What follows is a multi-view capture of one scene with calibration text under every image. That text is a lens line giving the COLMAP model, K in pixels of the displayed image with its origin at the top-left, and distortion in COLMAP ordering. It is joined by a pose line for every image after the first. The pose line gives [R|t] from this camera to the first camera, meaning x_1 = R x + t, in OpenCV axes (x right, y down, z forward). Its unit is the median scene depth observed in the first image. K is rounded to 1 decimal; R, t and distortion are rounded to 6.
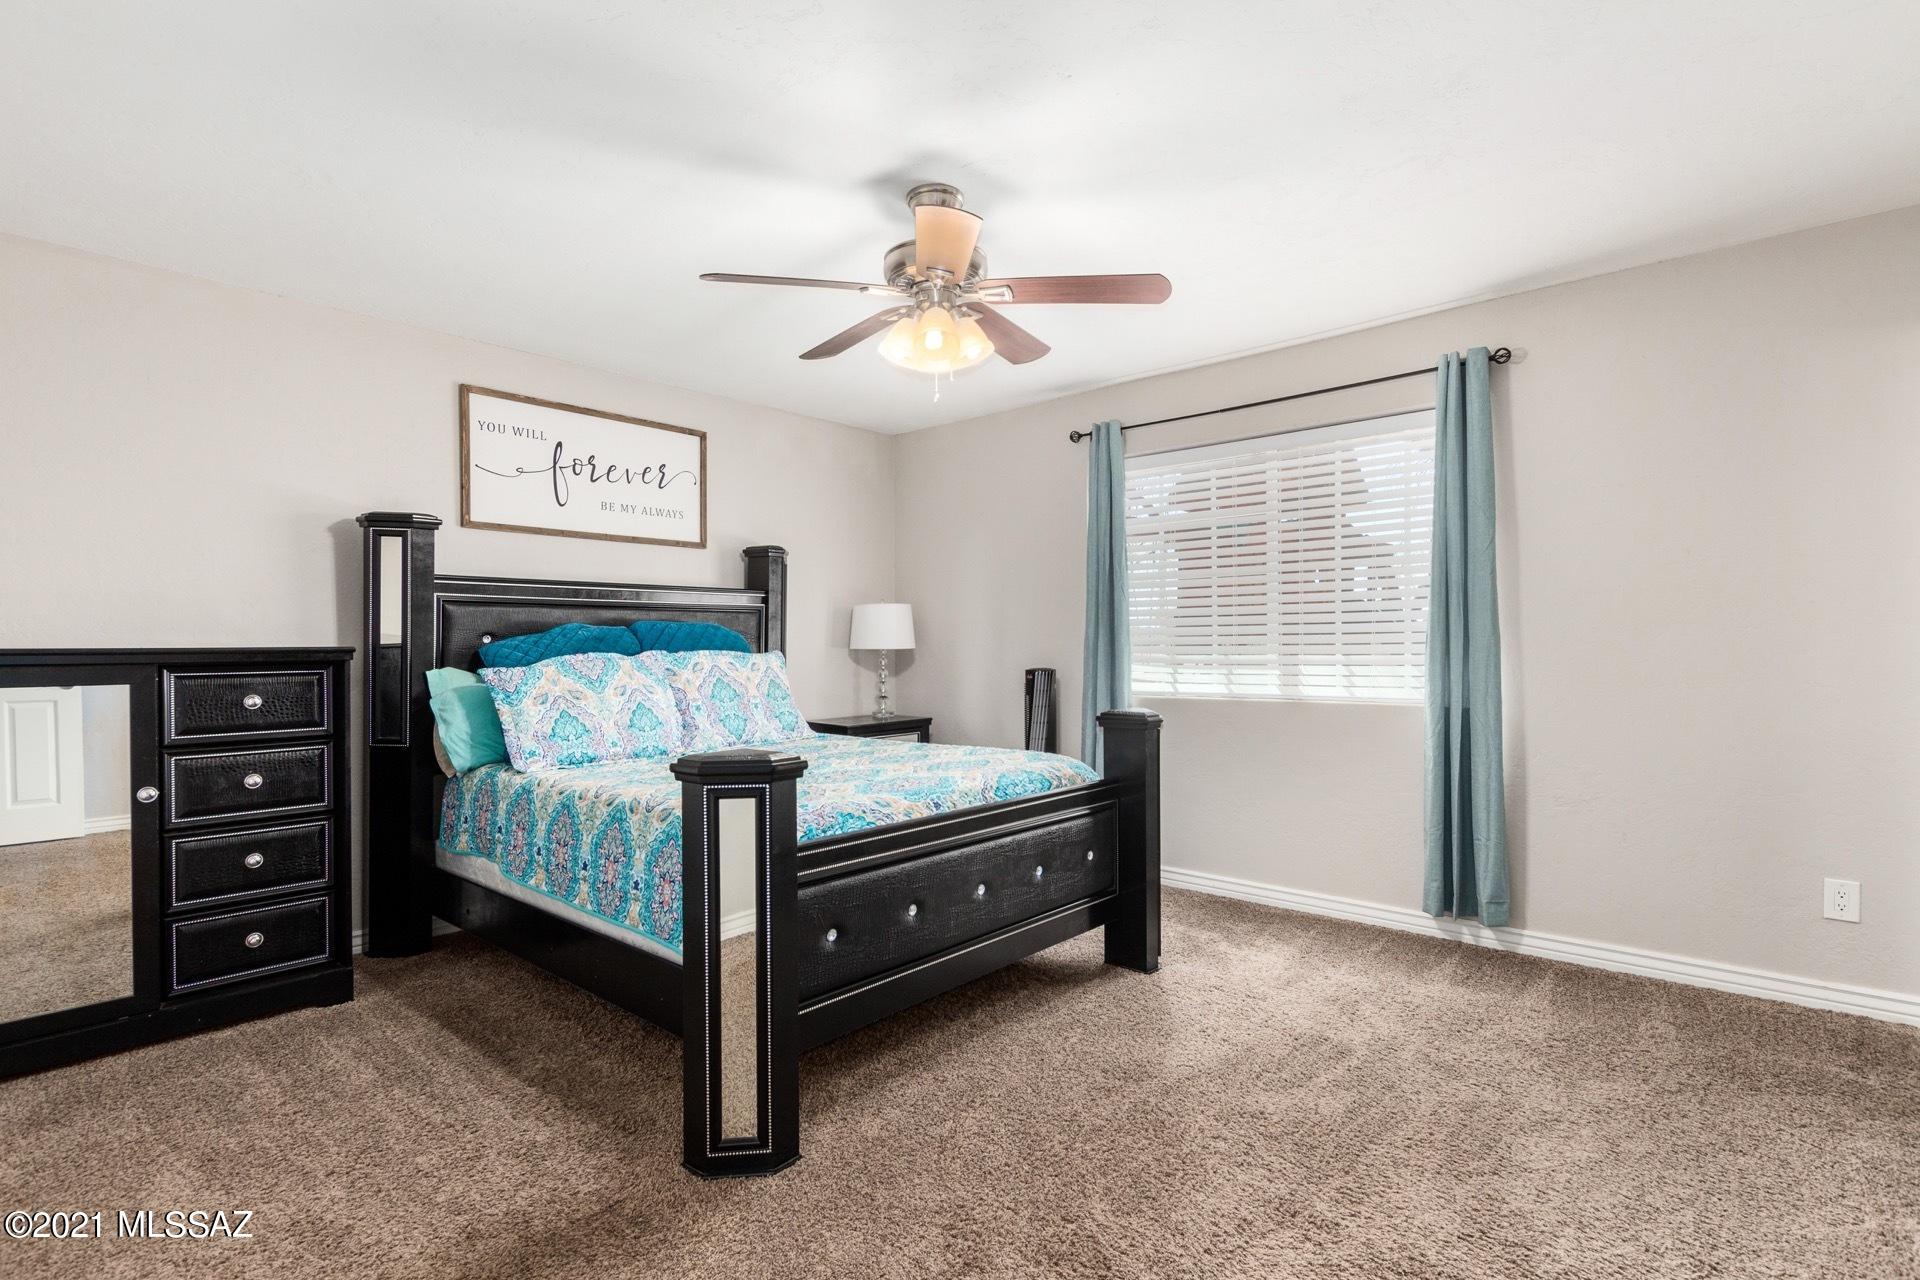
lens RADIAL K [[923.3, 0, 959.9], [0, 923.3, 649.0], [0, 0, 1]] dist [0.013557, -0.002037]
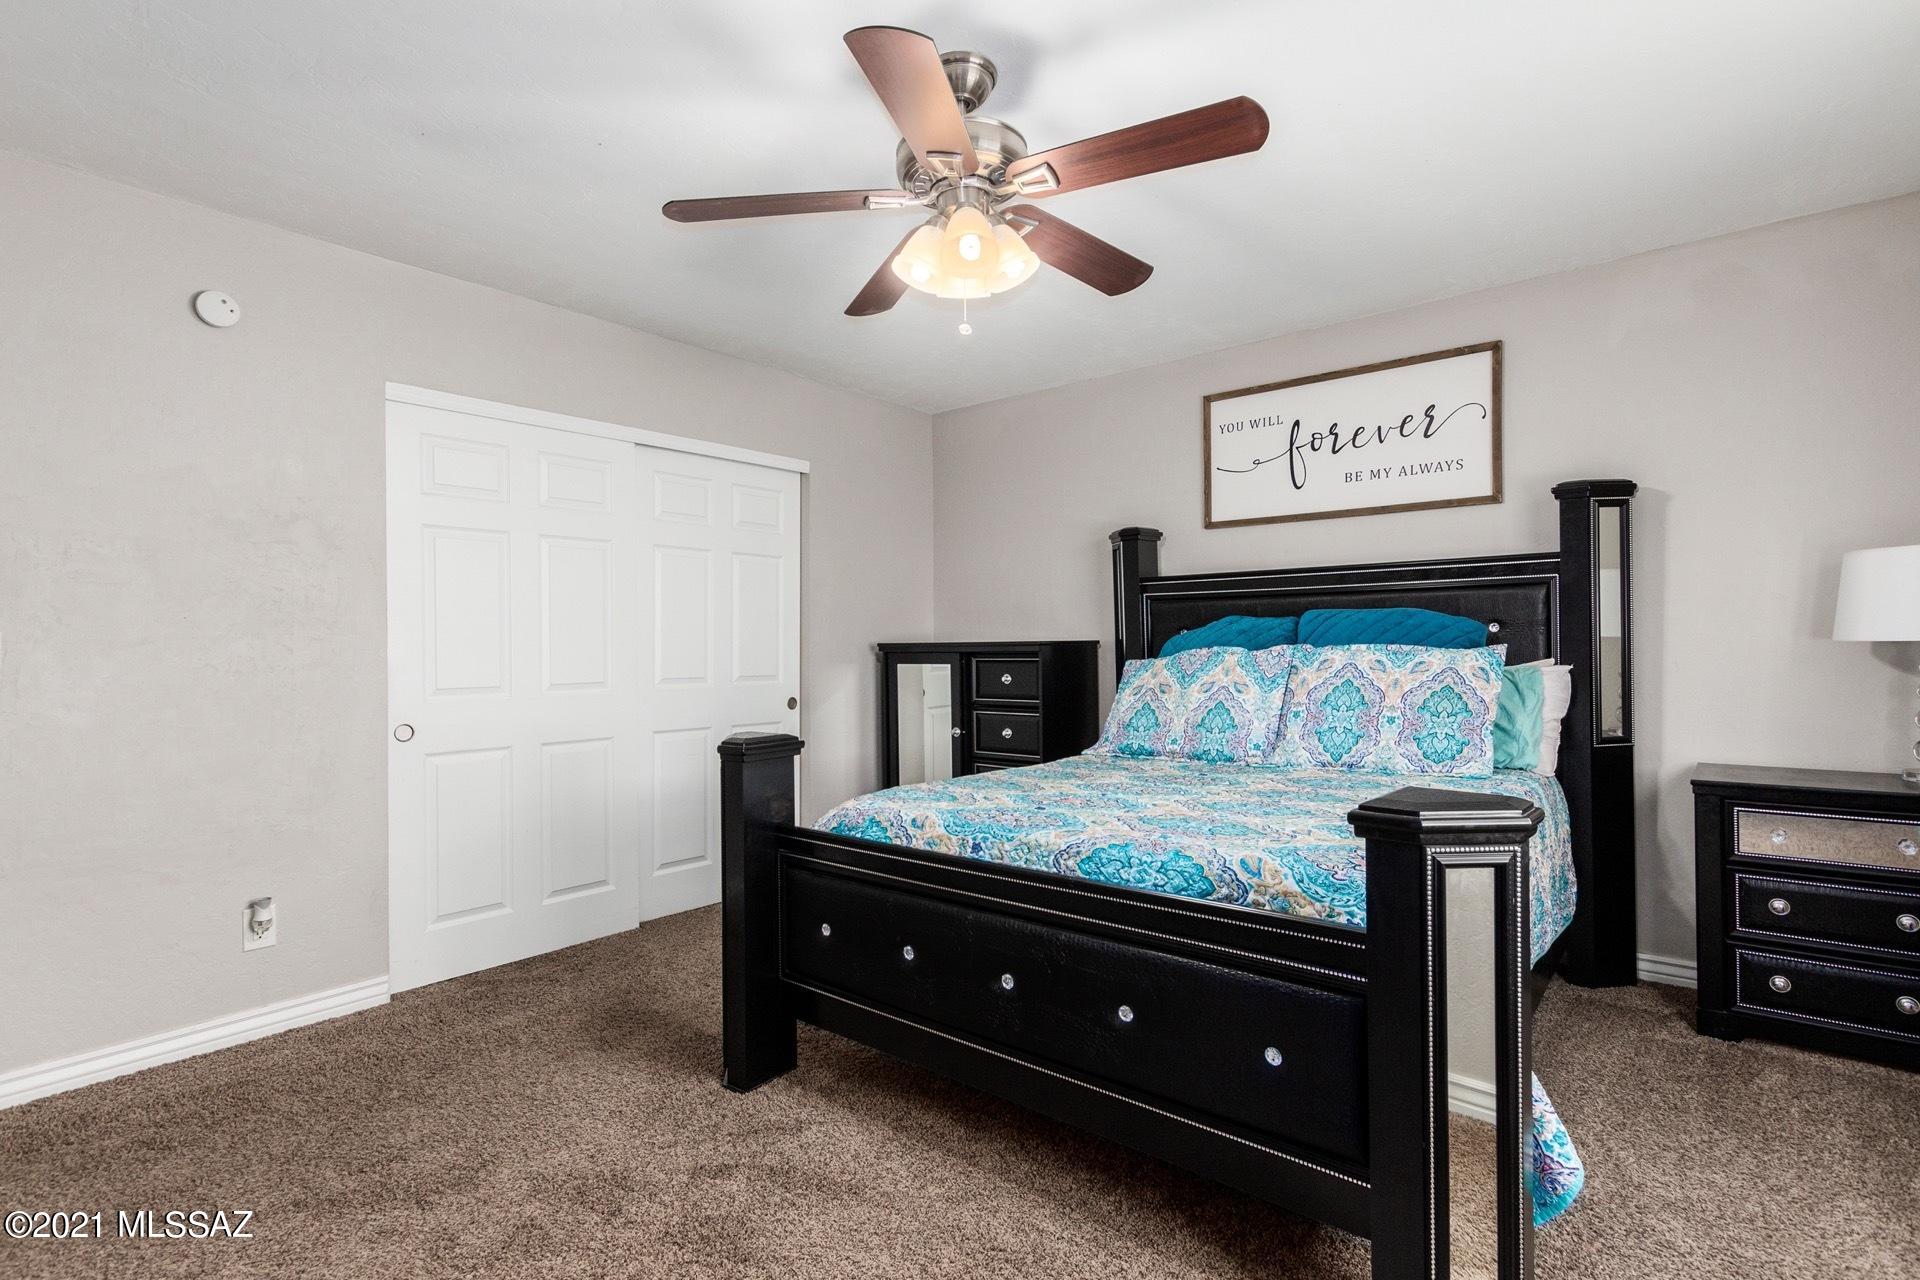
lens RADIAL K [[923.3, 0, 959.9], [0, 923.3, 649.0], [0, 0, 1]] dist [0.013557, -0.002037]
pose [[0.035734, 0.010596, -0.999305, 0.500953], [0.005061, 0.999929, 0.010783, -0.004678], [0.999349, -0.005443, 0.035678, 0.635960]]
